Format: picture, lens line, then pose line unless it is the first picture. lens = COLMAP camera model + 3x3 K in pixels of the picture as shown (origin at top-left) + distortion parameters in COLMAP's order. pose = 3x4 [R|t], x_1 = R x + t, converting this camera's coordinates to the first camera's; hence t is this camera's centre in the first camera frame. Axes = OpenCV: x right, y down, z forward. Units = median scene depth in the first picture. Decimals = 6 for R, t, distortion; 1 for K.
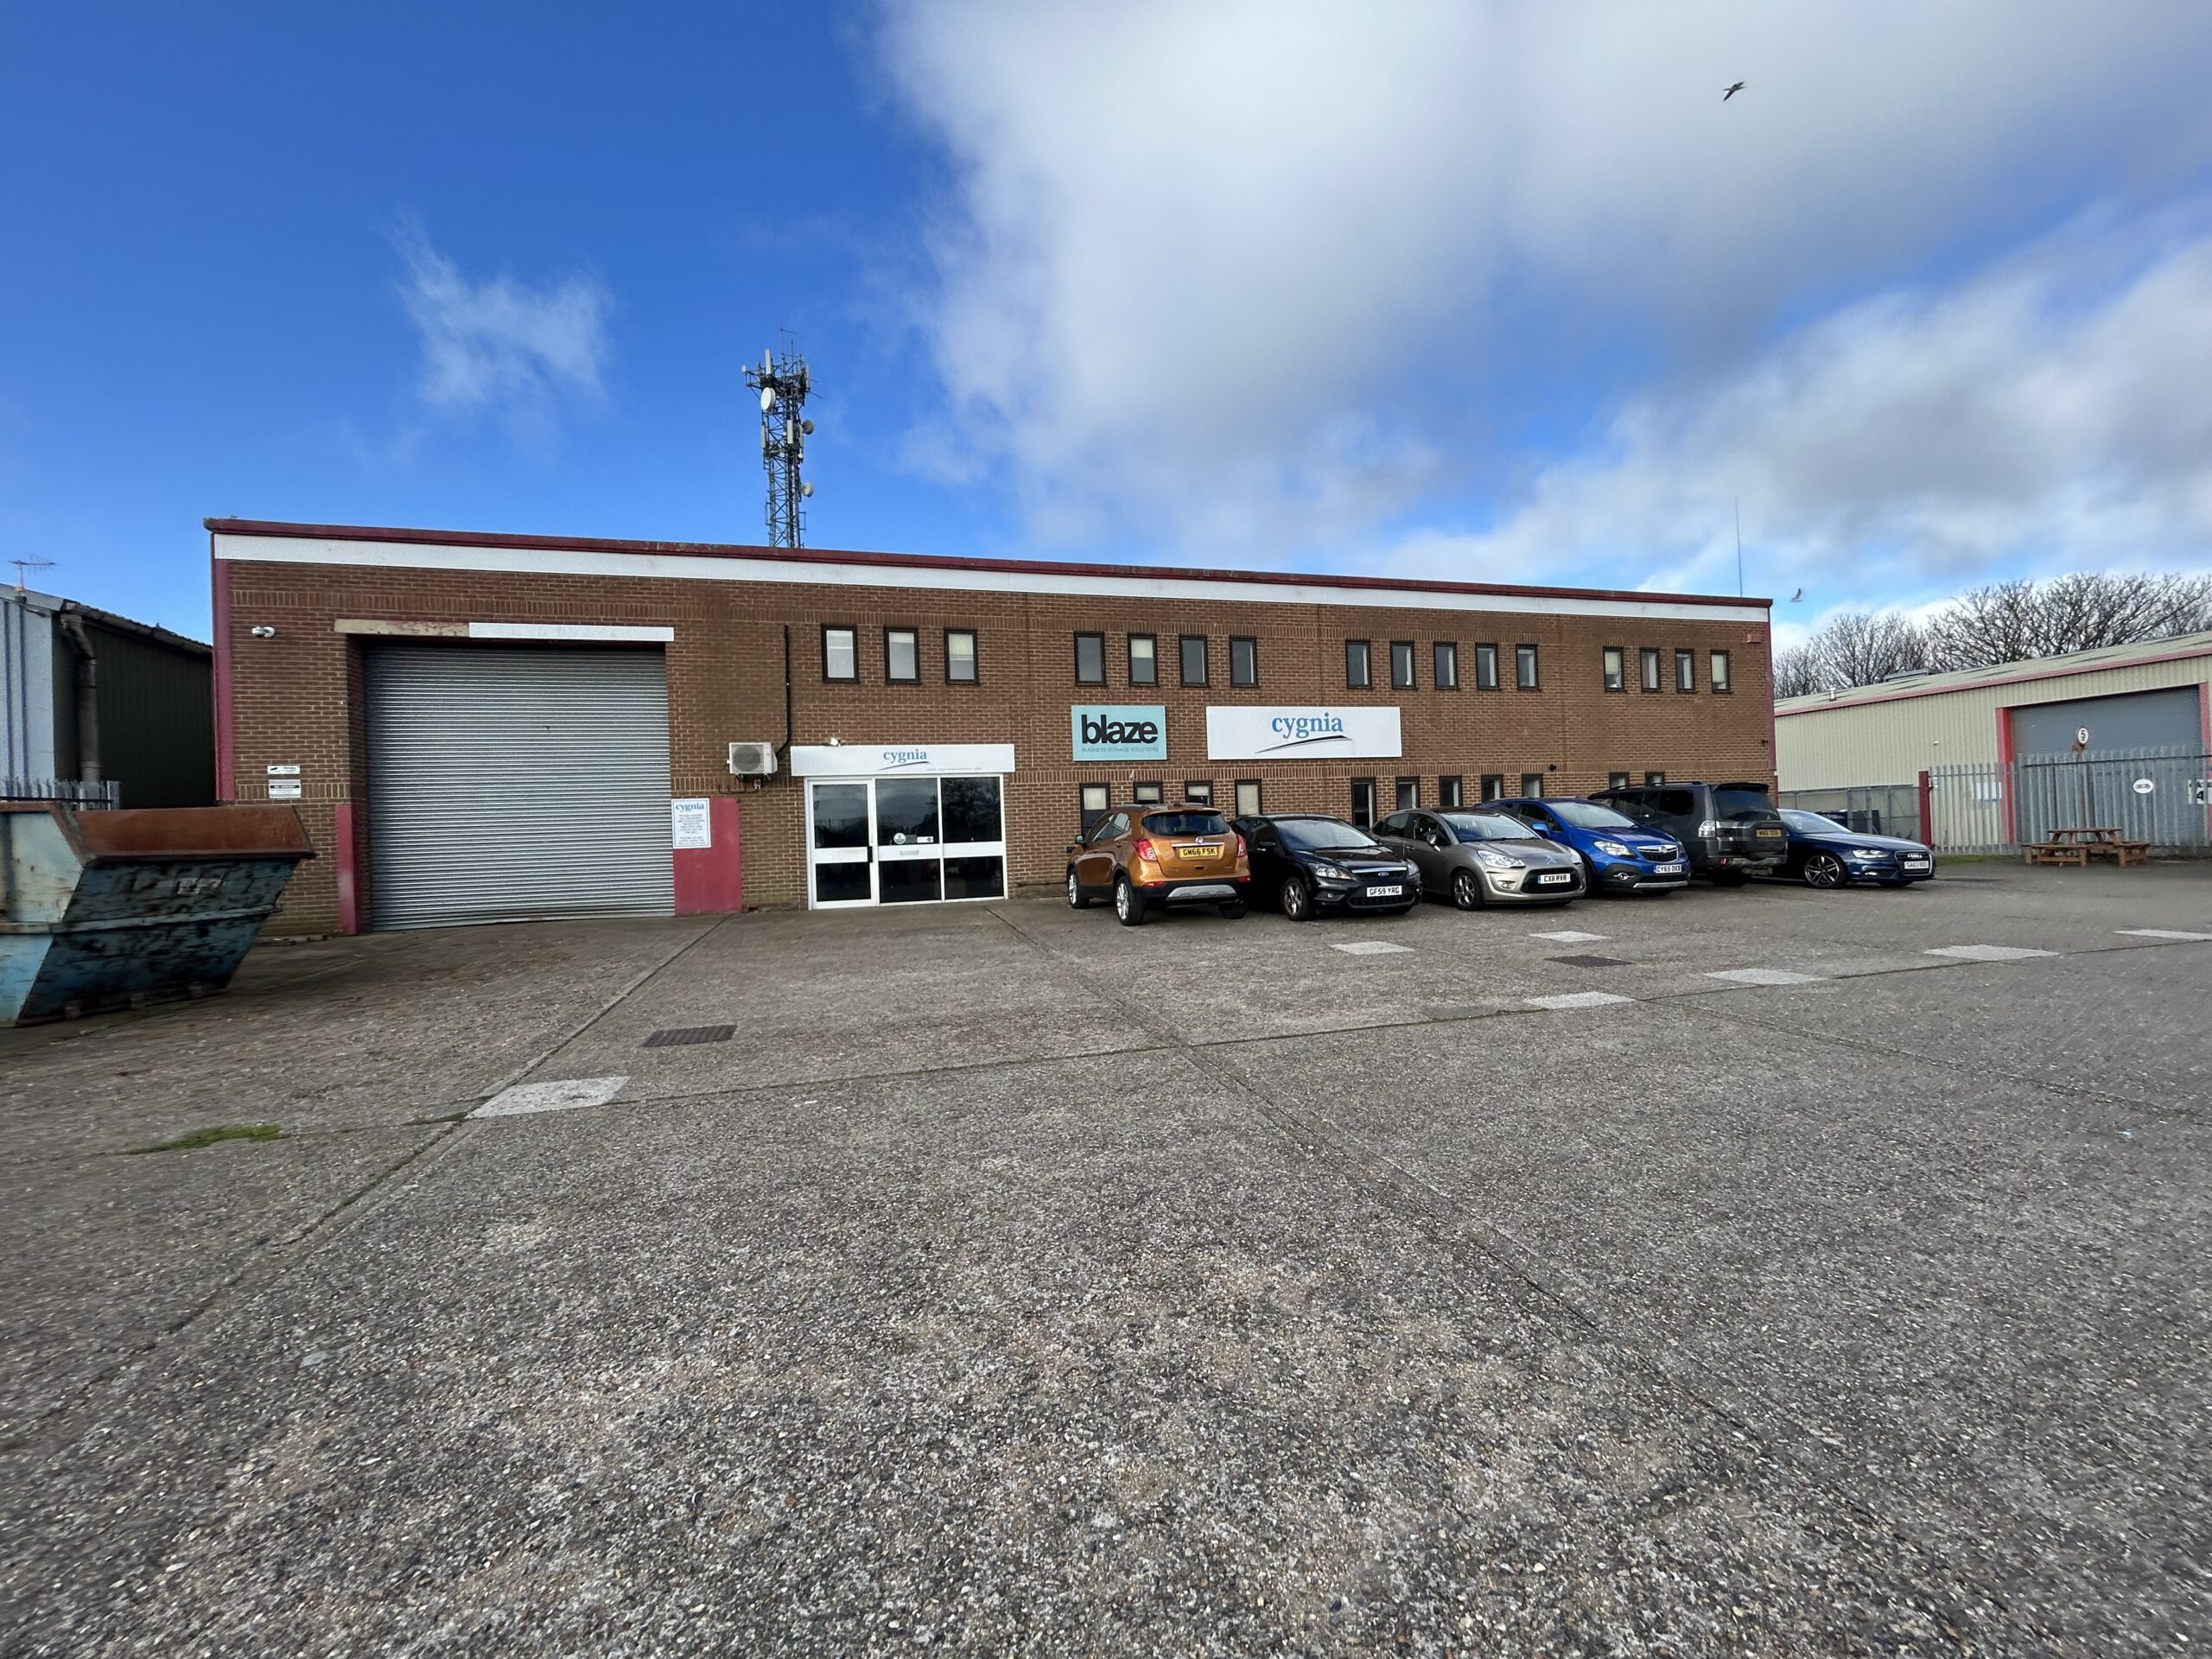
lens RADIAL K [[894.5, 0, 1105.2], [0, 894.5, 827.0], [0, 0, 1]] dist [-0.006798, 0.003486]
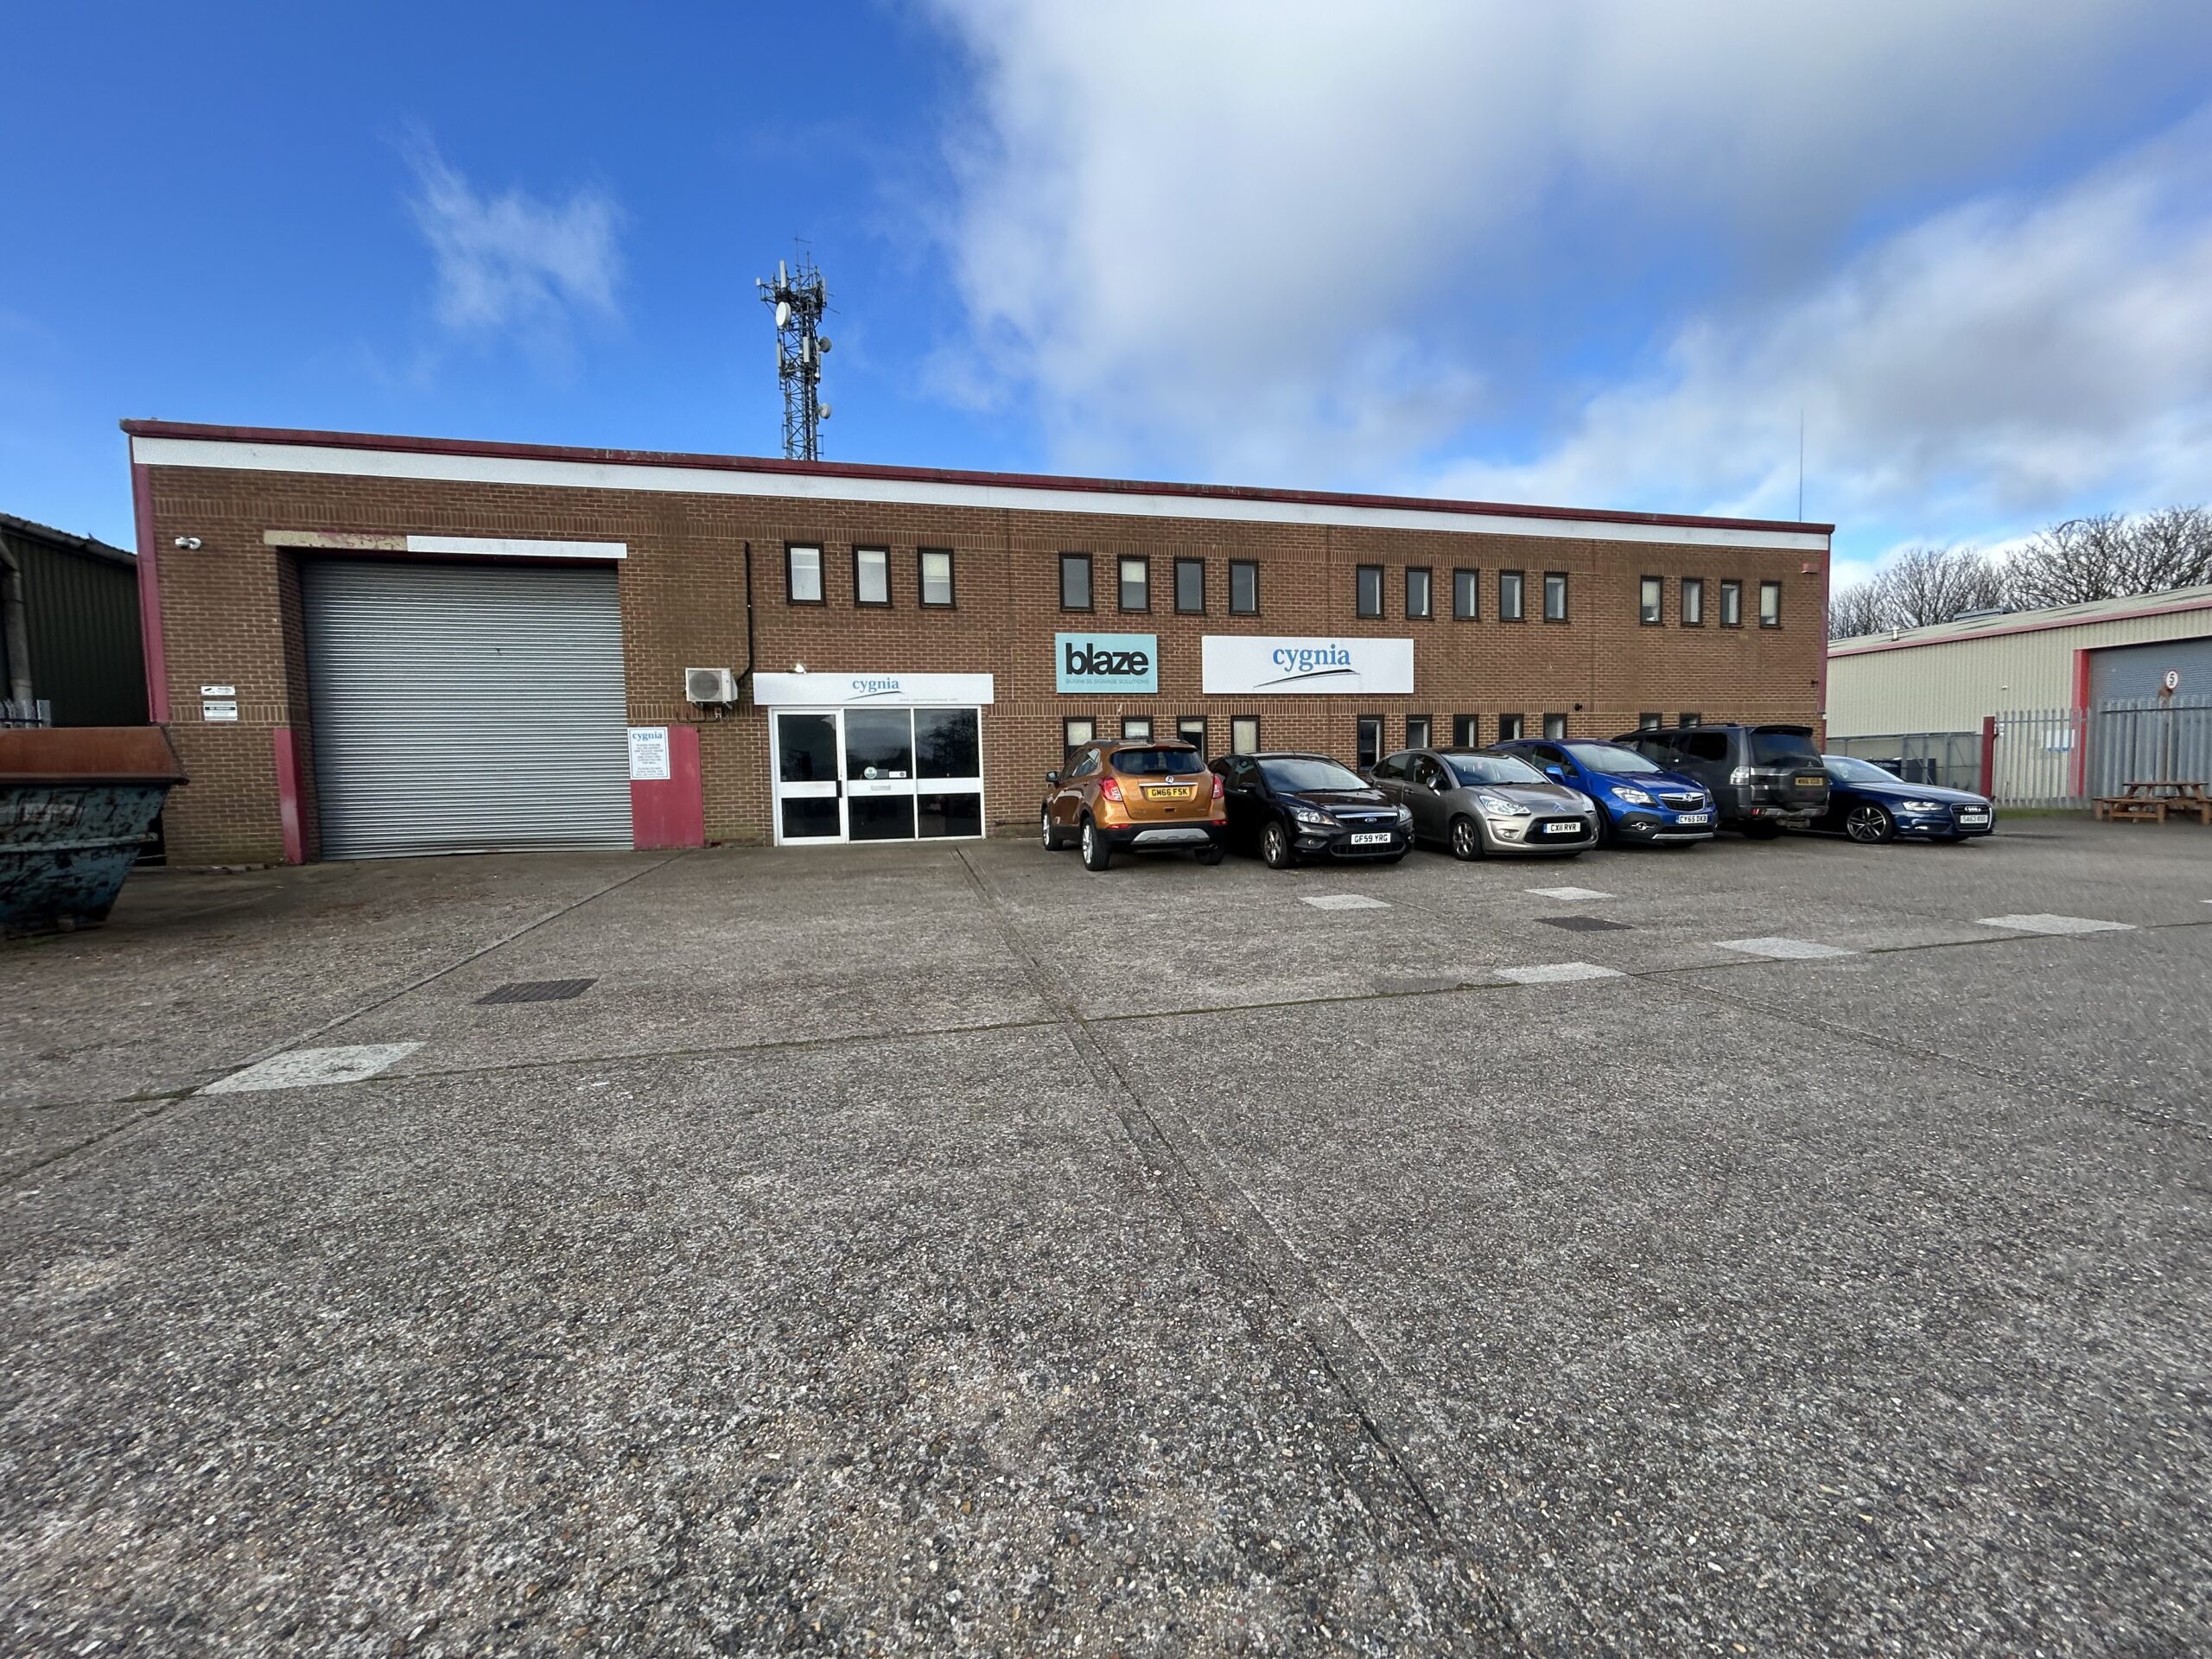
lens RADIAL K [[894.9, 0, 1105.7], [0, 894.9, 825.7], [0, 0, 1]] dist [-0.005811, 0.001941]
pose [[0.999332, 0.017232, -0.032230, 0.051806], [-0.014984, 0.997522, 0.068742, 0.000054], [0.033335, -0.068213, 0.997114, 0.059464]]
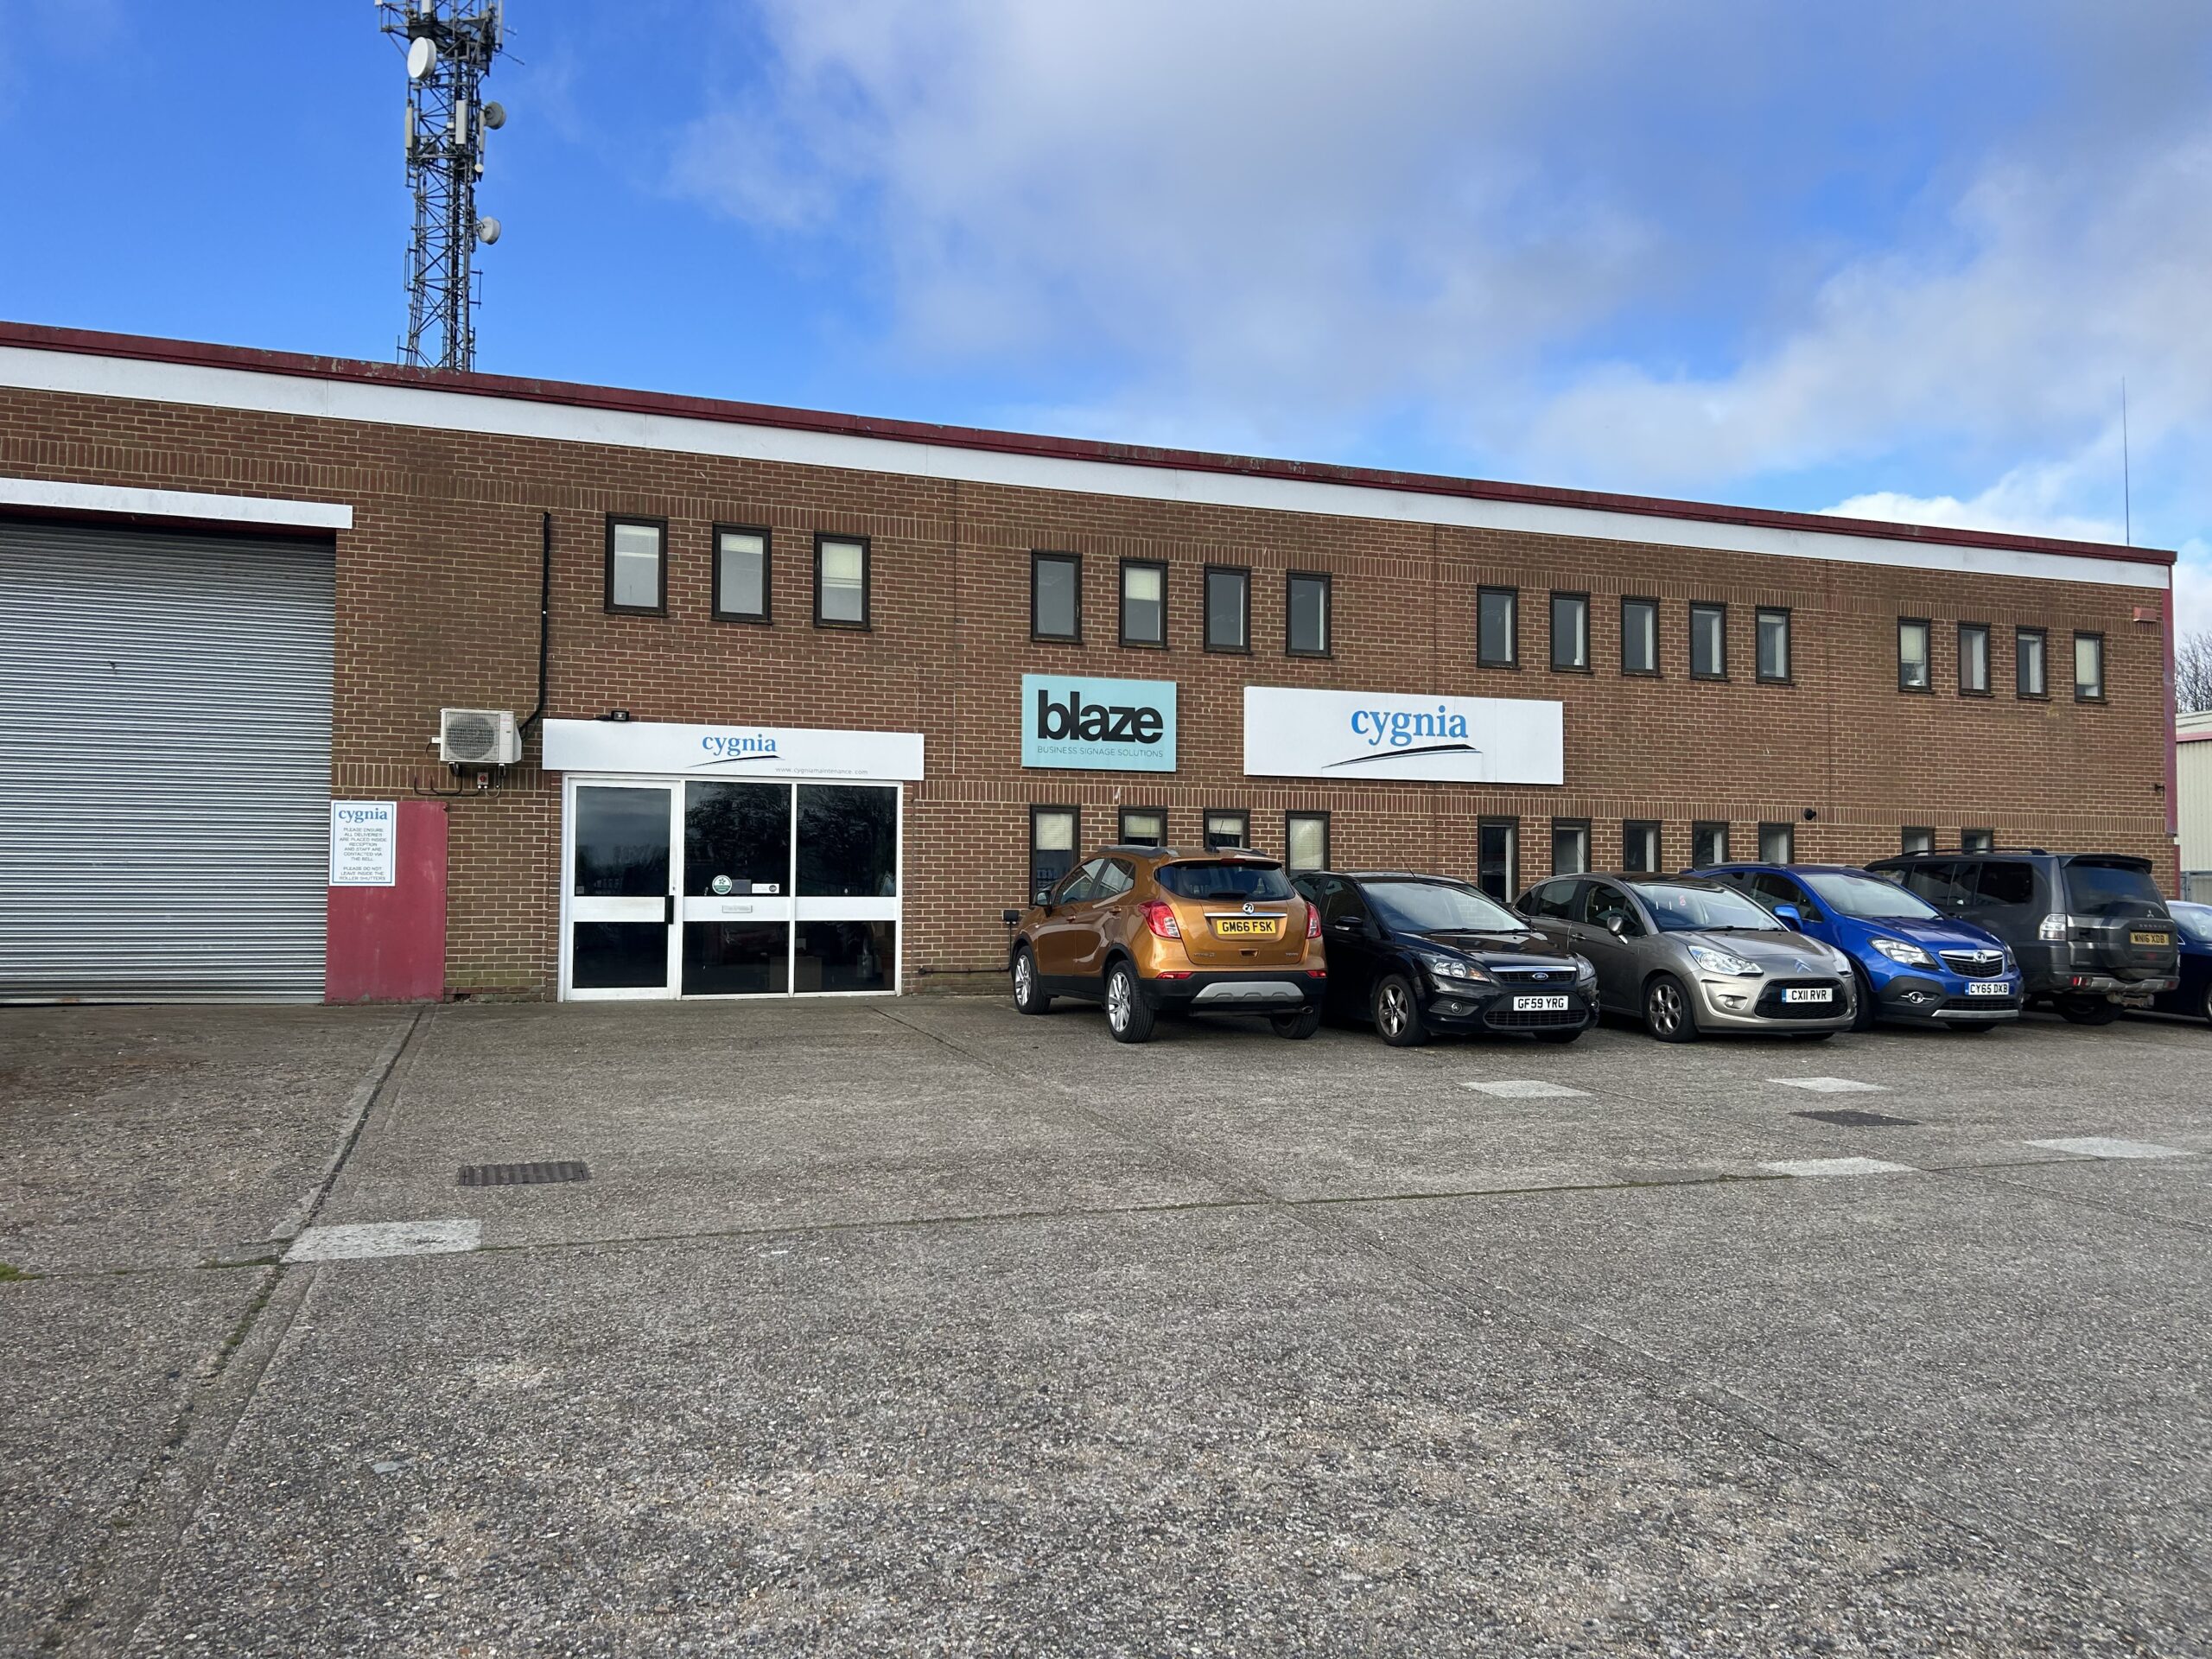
lens RADIAL K [[1660.8, 0, 1107.9], [0, 1660.8, 811.4], [0, 0, 1]] dist [0.058427, -0.060866]
pose [[0.996713, 0.046806, 0.066131, -0.053200], [-0.043984, 0.998084, -0.043512, 0.001405], [-0.068041, 0.040460, 0.996862, -0.108677]]
